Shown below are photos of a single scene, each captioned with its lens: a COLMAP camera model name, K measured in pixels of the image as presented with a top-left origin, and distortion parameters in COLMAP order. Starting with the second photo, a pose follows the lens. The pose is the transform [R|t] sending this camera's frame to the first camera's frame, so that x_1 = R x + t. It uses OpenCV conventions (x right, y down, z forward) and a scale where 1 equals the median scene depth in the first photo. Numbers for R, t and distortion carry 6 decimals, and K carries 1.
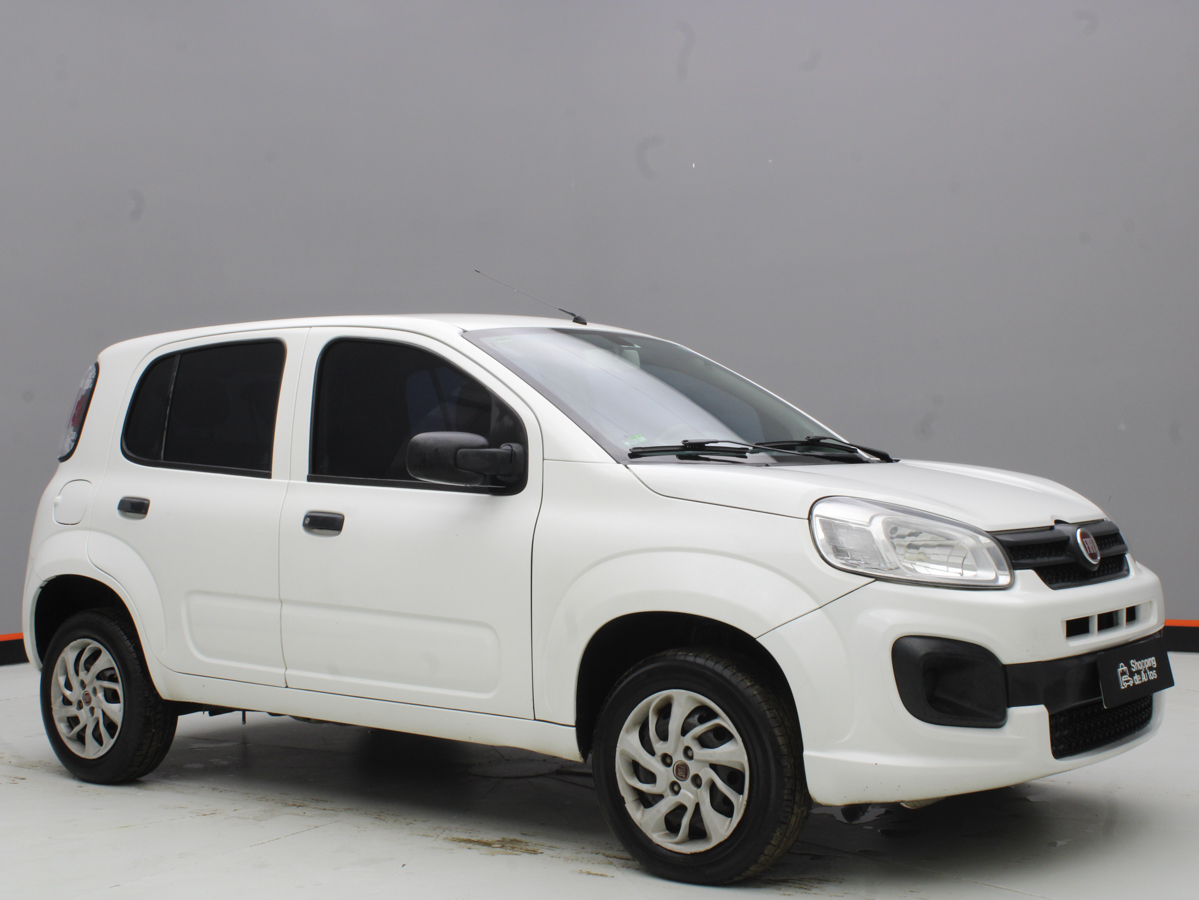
lens RADIAL K [[1698.1, 0, 599.5], [0, 1698.1, 450.0], [0, 0, 1]] dist [-0.067722, -0.054506]
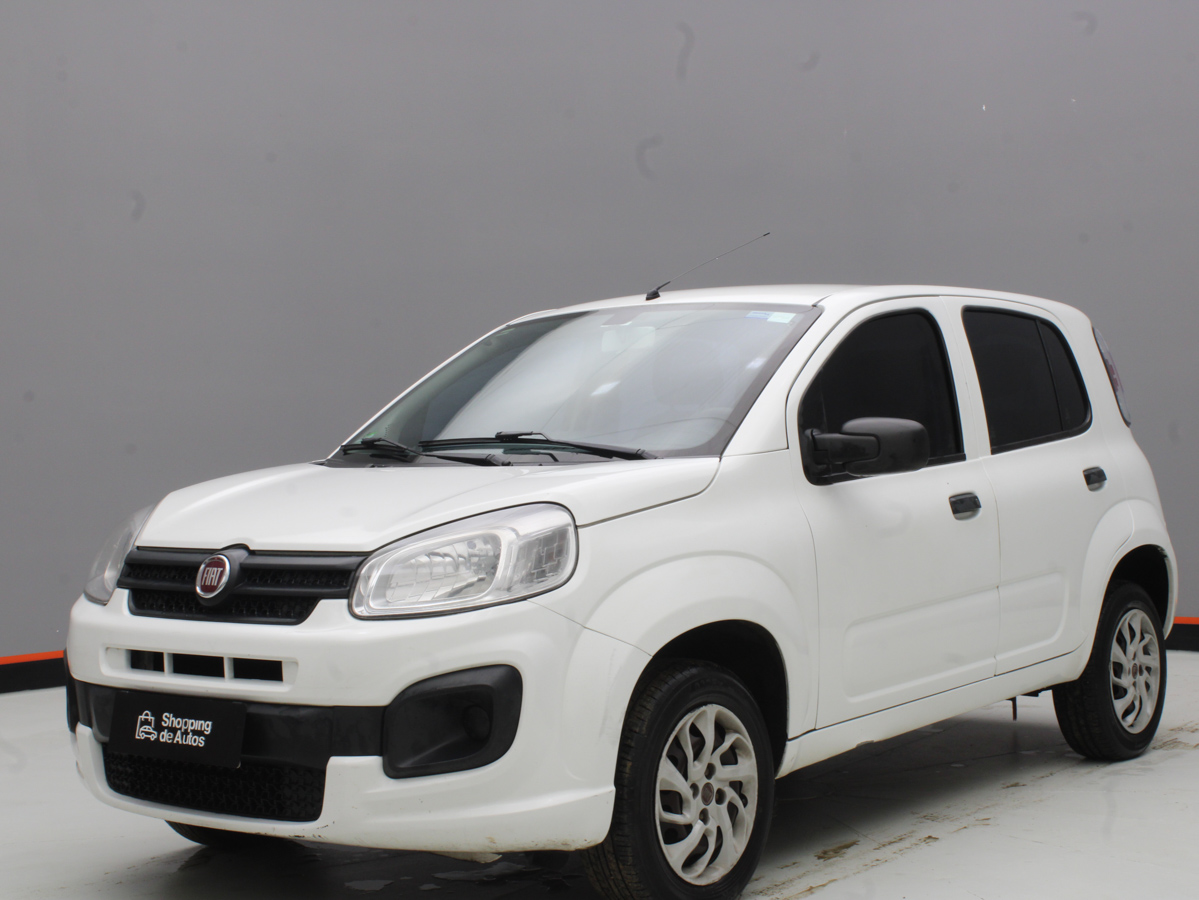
lens RADIAL K [[1945.0, 0, 599.5], [0, 1945.0, 450.0], [0, 0, 1]] dist [-0.011692, -0.050908]
pose [[0.003770, 0.028557, -0.999585, 1.302139], [0.029784, 0.999145, 0.028657, -0.029891], [0.999549, -0.029880, 0.002916, 1.226020]]
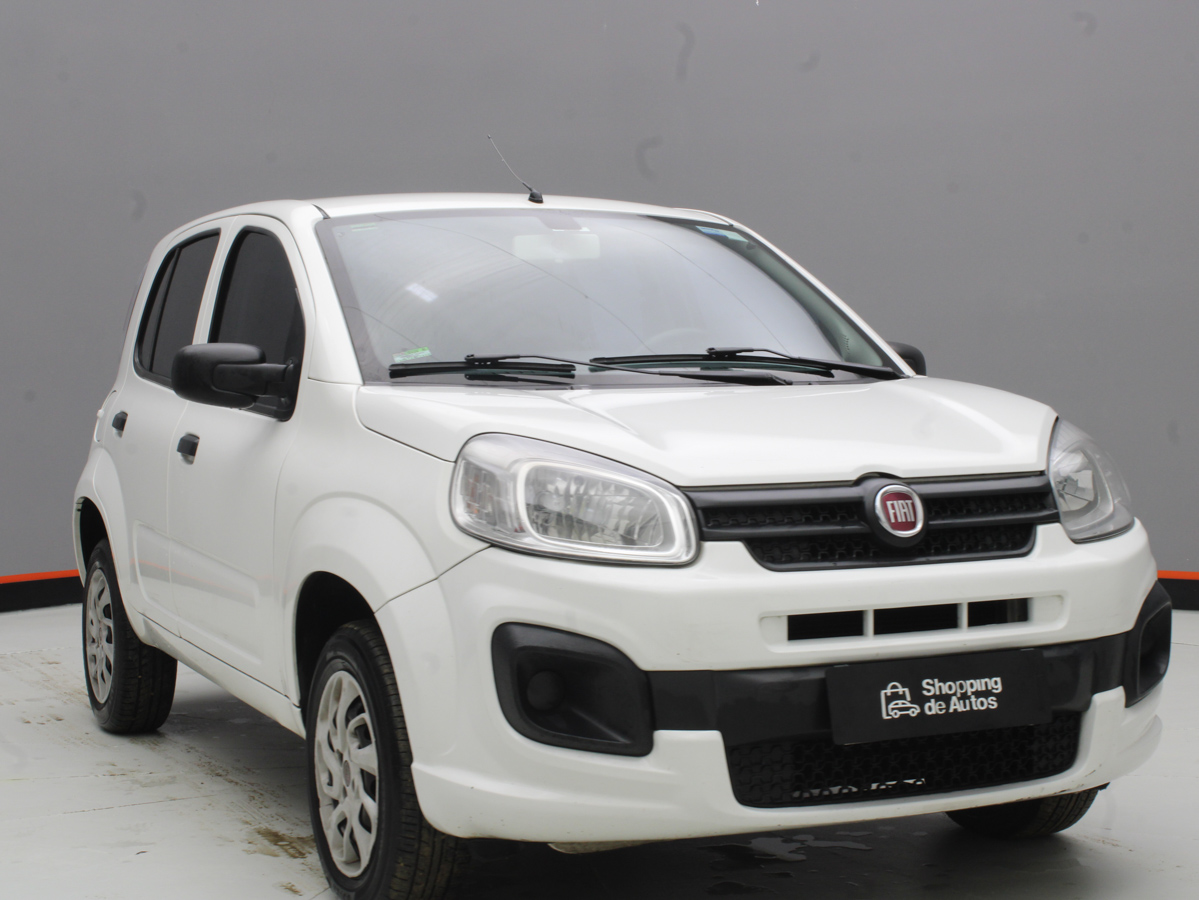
lens RADIAL K [[2135.9, 0, 599.5], [0, 2135.9, 450.0], [0, 0, 1]] dist [-0.014385, -0.008094]
pose [[0.886436, 0.024389, -0.462209, 0.602172], [0.001651, 0.998438, 0.055850, -0.018140], [0.462849, -0.050270, 0.885011, 0.169156]]
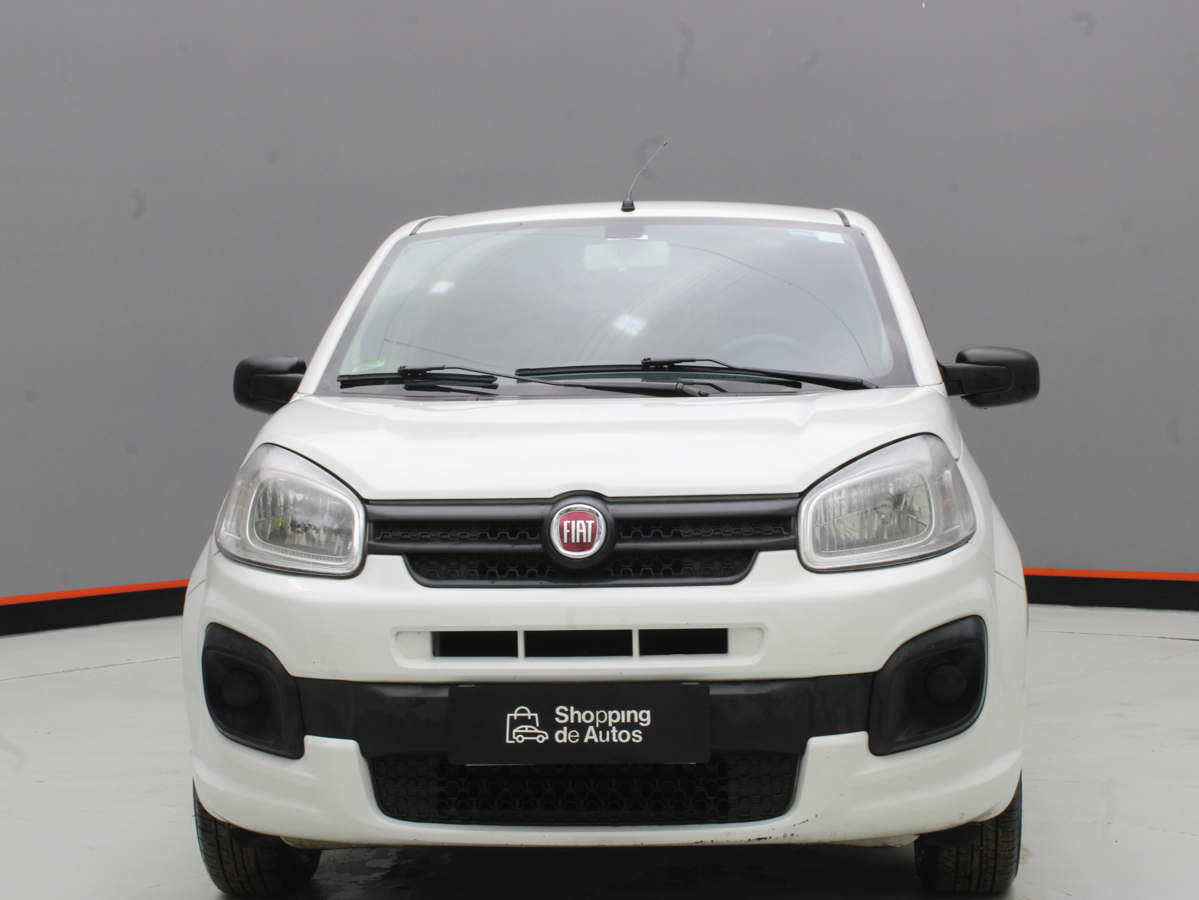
lens RADIAL K [[2135.9, 0, 599.5], [0, 2135.9, 450.0], [0, 0, 1]] dist [-0.014385, -0.008094]
pose [[0.556042, 0.039997, -0.830191, 1.028422], [0.013622, 0.998269, 0.057218, -0.024887], [0.831043, -0.043125, 0.554534, 0.549965]]
